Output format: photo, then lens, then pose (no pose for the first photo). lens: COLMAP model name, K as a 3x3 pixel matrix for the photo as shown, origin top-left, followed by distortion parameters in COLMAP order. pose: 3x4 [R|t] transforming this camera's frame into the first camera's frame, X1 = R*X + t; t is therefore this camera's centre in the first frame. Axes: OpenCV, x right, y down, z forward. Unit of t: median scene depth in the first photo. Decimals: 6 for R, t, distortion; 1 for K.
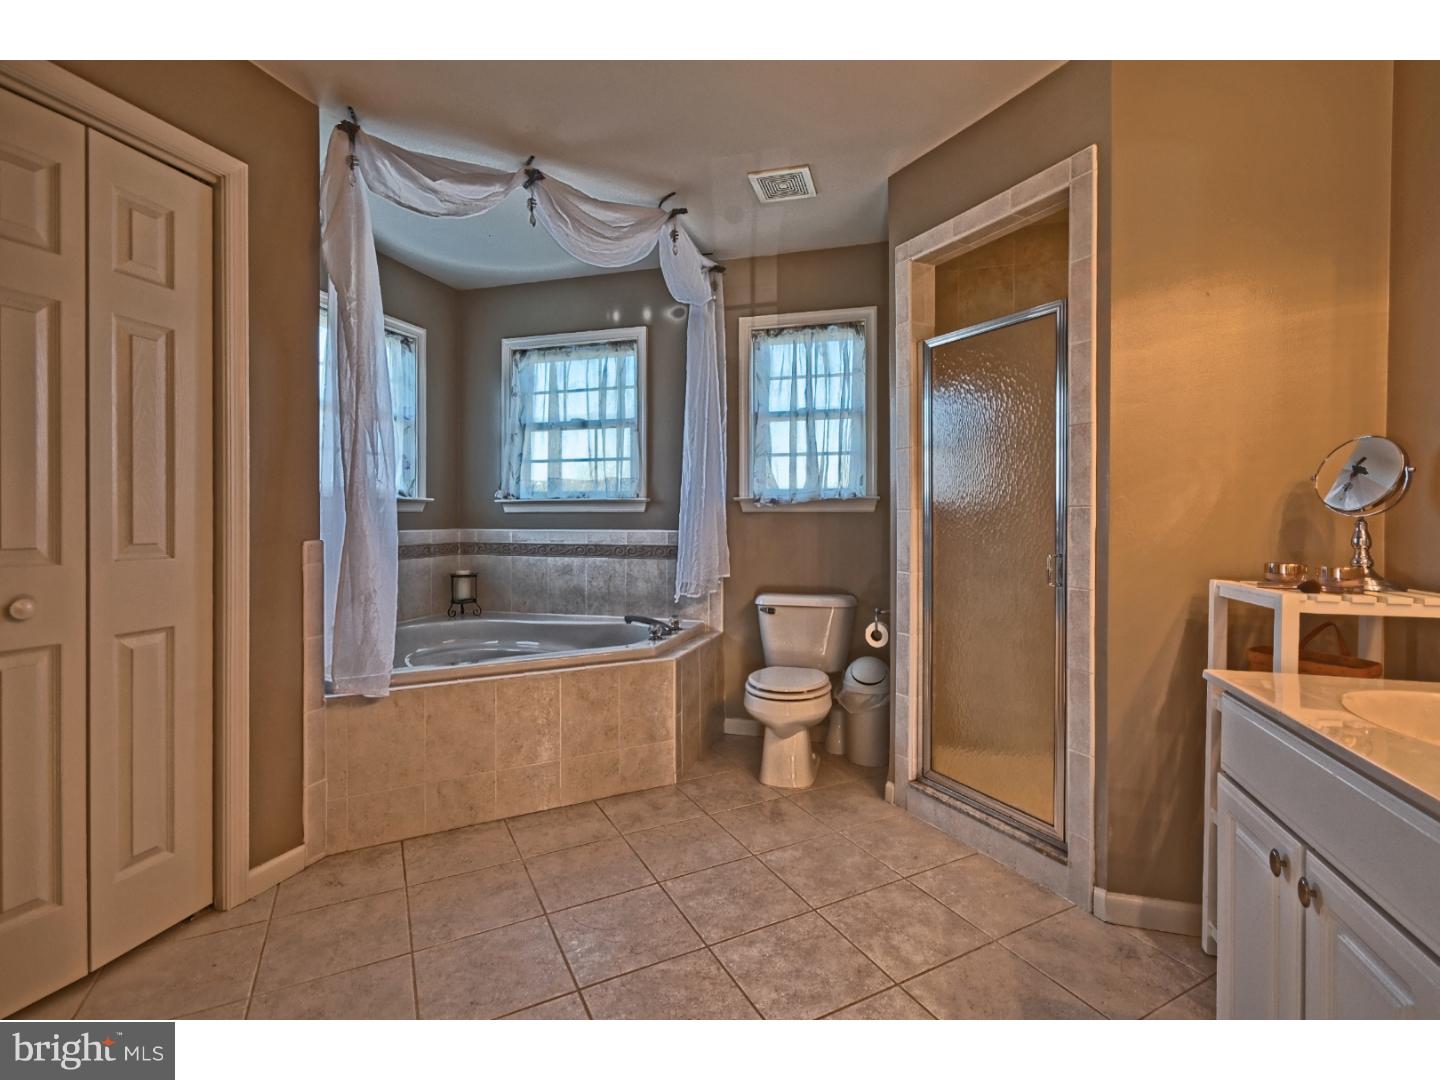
lens RADIAL K [[640.3, 0, 761.5], [0, 640.3, 519.2], [0, 0, 1]] dist [0.000909, 0.000268]
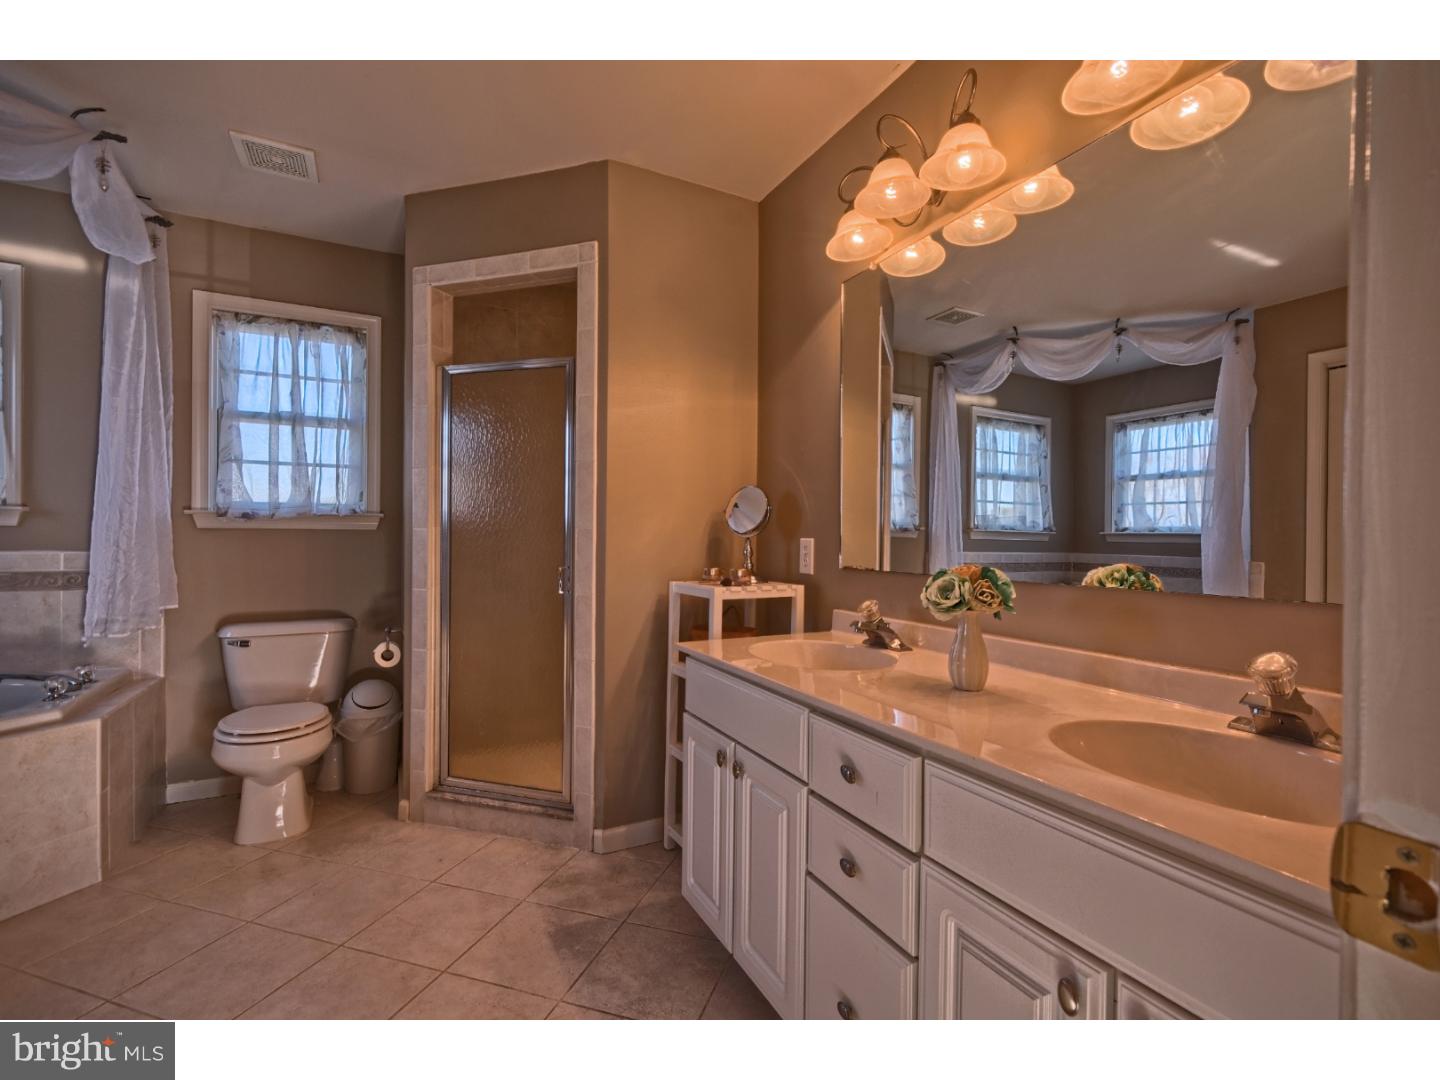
lens RADIAL K [[640.3, 0, 711.8], [0, 640.3, 538.4], [0, 0, 1]] dist [0.000909, 0.000268]
pose [[0.731430, 0.004239, 0.681903, -0.132636], [-0.003587, 0.999991, -0.002368, 0.002687], [-0.681907, -0.000714, 0.731439, -0.059860]]
